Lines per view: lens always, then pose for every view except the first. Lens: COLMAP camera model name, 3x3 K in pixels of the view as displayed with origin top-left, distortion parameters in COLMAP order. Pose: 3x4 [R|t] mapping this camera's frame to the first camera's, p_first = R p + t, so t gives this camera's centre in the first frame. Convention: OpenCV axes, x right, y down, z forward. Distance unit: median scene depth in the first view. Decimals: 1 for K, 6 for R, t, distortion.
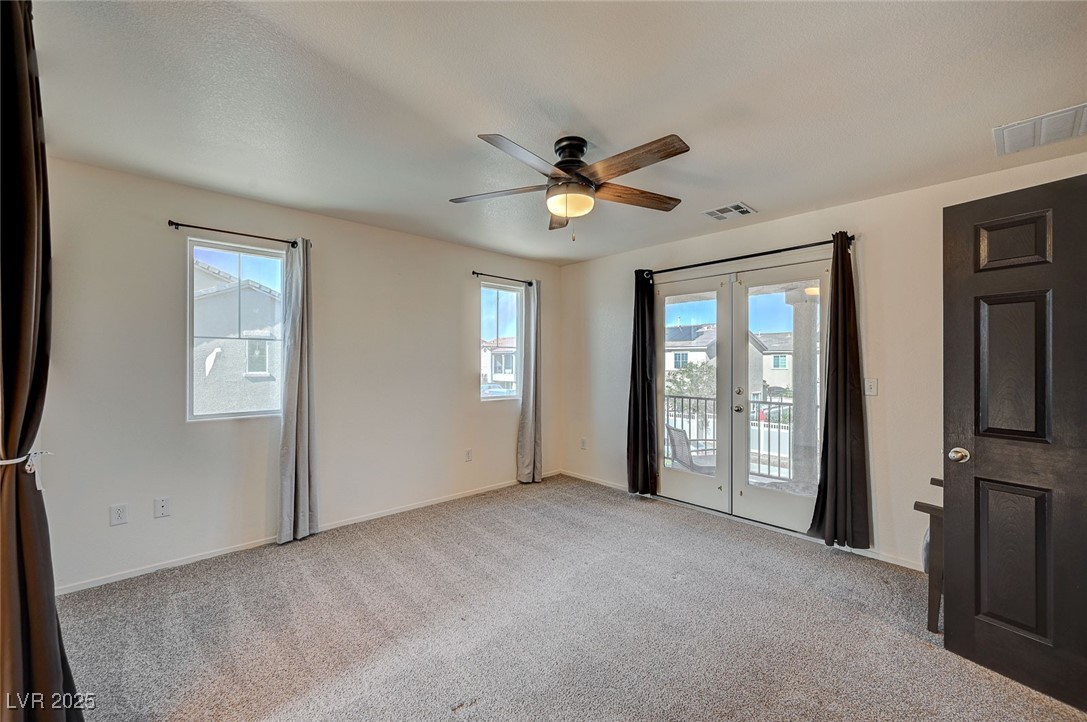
lens RADIAL K [[432.1, 0, 543.5], [0, 432.1, 361.0], [0, 0, 1]] dist [0.000203, -0.000022]
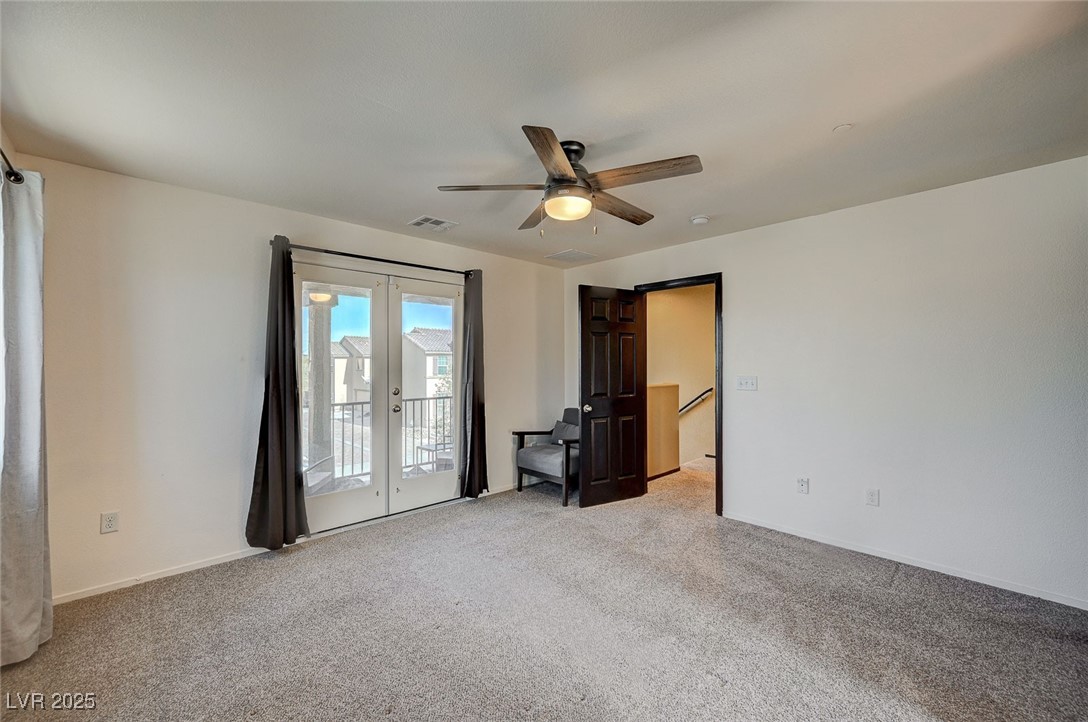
lens RADIAL K [[432.5, 0, 544.0], [0, 432.5, 361.0], [0, 0, 1]] dist [0.000203, -0.000022]
pose [[-0.007301, 0.003654, 0.999967, -0.582257], [0.000408, 0.999993, -0.003651, 0.001053], [-0.999973, 0.000381, -0.007302, 0.653739]]
